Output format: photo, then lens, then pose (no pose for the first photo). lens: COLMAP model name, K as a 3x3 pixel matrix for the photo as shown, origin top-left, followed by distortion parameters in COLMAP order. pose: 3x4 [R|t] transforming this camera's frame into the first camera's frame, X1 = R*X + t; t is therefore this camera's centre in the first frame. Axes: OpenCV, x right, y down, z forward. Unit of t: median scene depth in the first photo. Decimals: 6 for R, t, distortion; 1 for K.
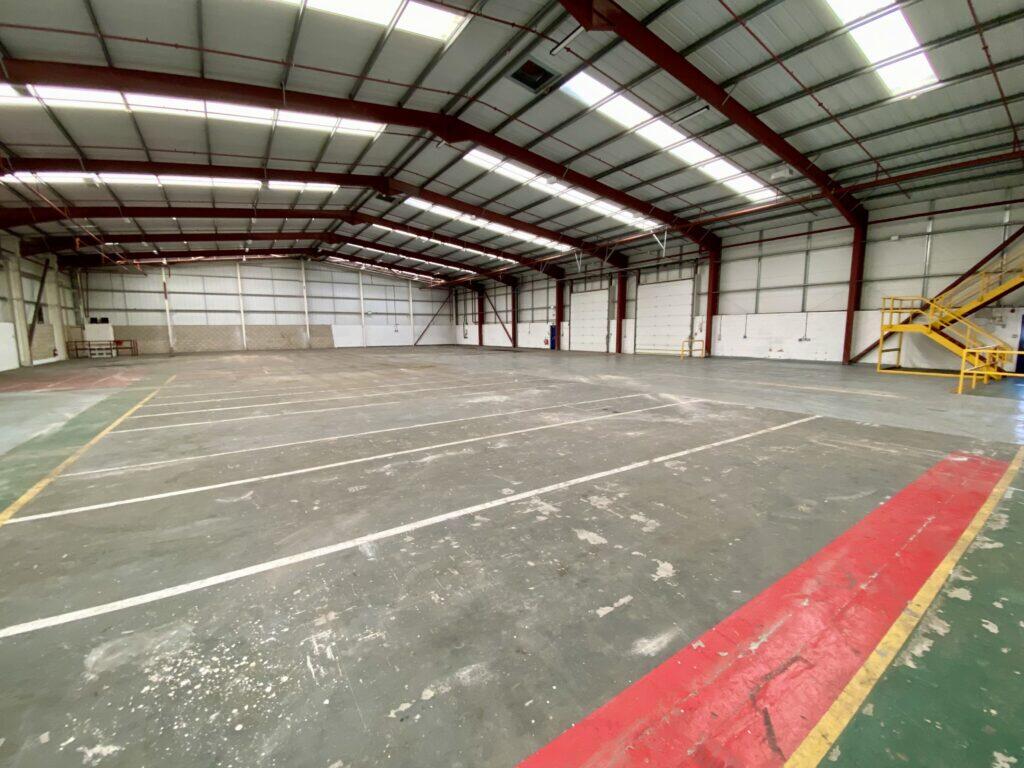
lens RADIAL K [[417.8, 0, 508.8], [0, 417.8, 385.6], [0, 0, 1]] dist [0.018252, -0.019592]
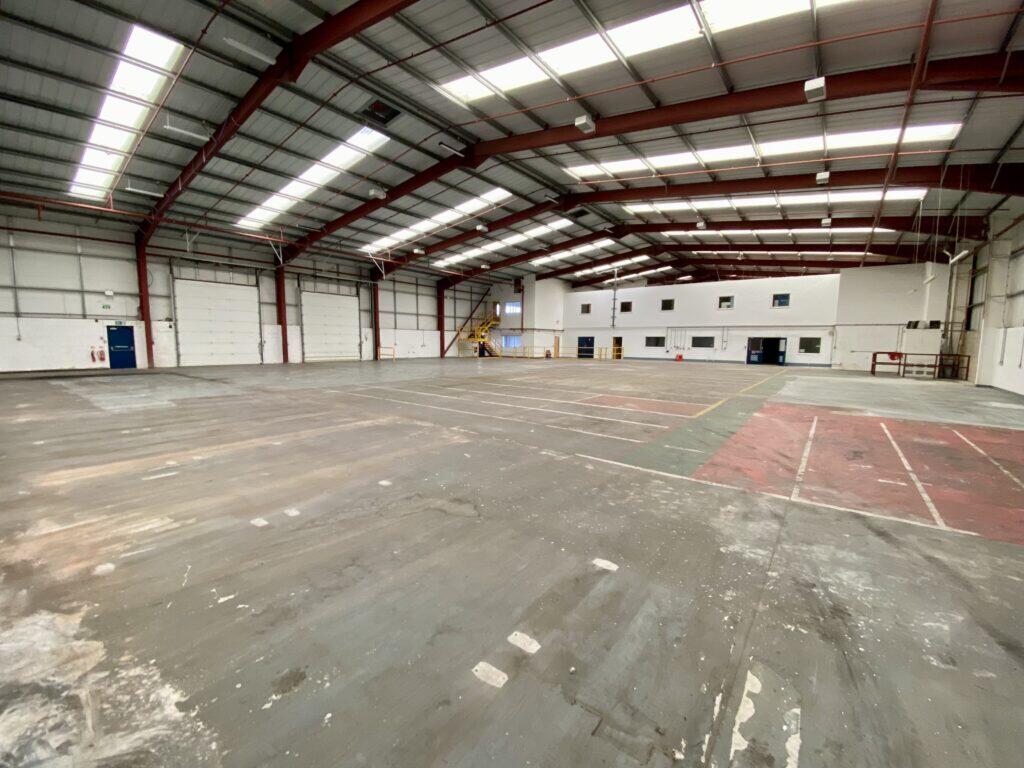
lens RADIAL K [[417.8, 0, 508.8], [0, 417.8, 385.6], [0, 0, 1]] dist [0.018252, -0.019592]
pose [[-0.290707, -0.086104, 0.952930, -0.597161], [0.124183, 0.984123, 0.126807, -0.069851], [-0.948719, 0.155202, -0.275399, 0.661599]]
